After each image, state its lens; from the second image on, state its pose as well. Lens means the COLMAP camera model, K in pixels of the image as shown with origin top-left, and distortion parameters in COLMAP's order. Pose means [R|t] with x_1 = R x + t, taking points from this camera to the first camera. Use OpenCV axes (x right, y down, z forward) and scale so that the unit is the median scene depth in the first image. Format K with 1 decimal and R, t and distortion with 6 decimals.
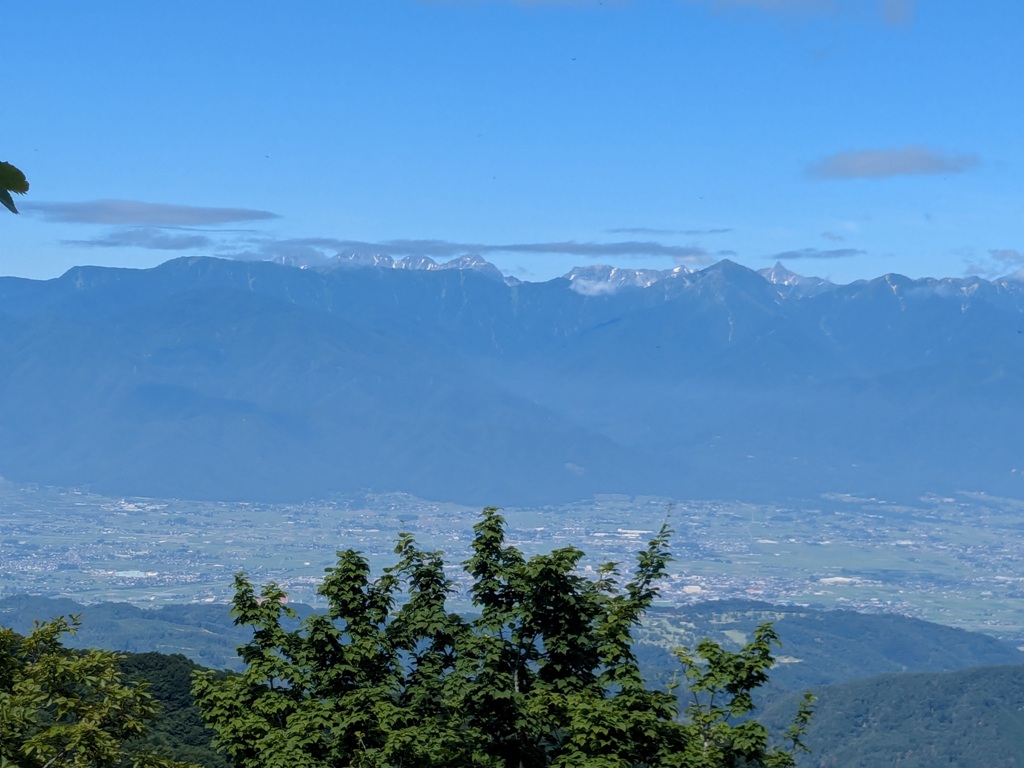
lens RADIAL K [[868.6, 0, 530.1], [0, 868.6, 409.6], [0, 0, 1]] dist [-0.002088, 0.000996]
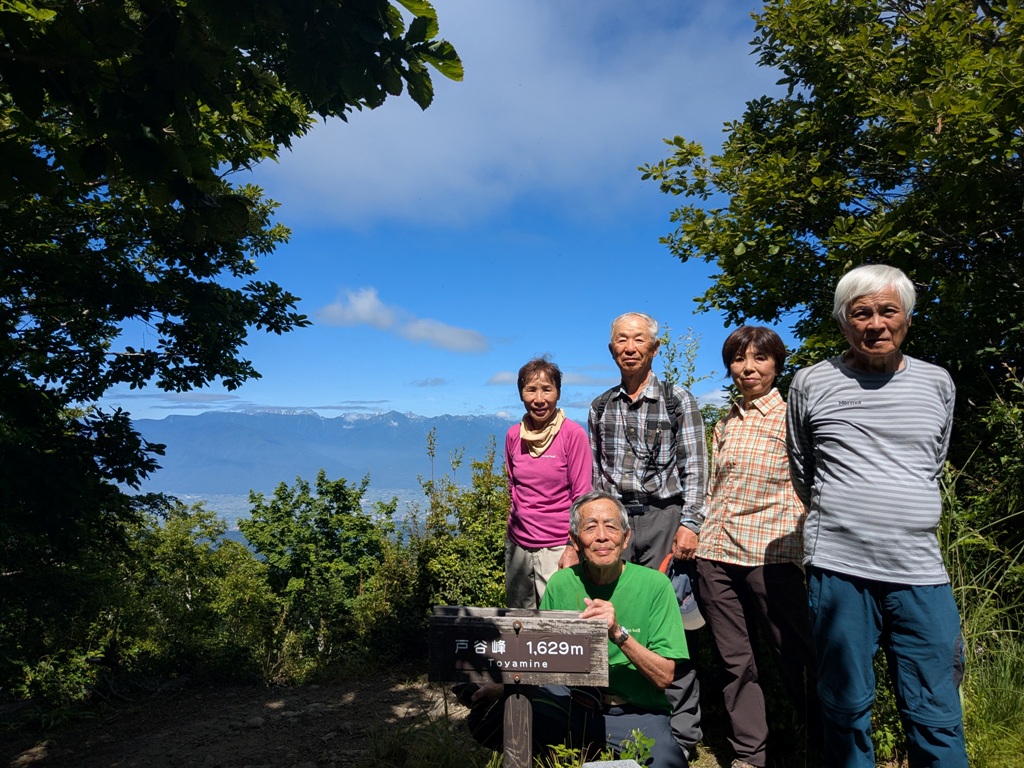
lens RADIAL K [[795.8, 0, 512.0], [0, 795.8, 384.0], [0, 0, 1]] dist [0.008003, -0.004776]
pose [[0.968050, 0.001532, 0.250754, -0.111149], [0.062856, 0.966574, -0.248565, 0.660939], [-0.242753, 0.256384, 0.935595, -2.519291]]
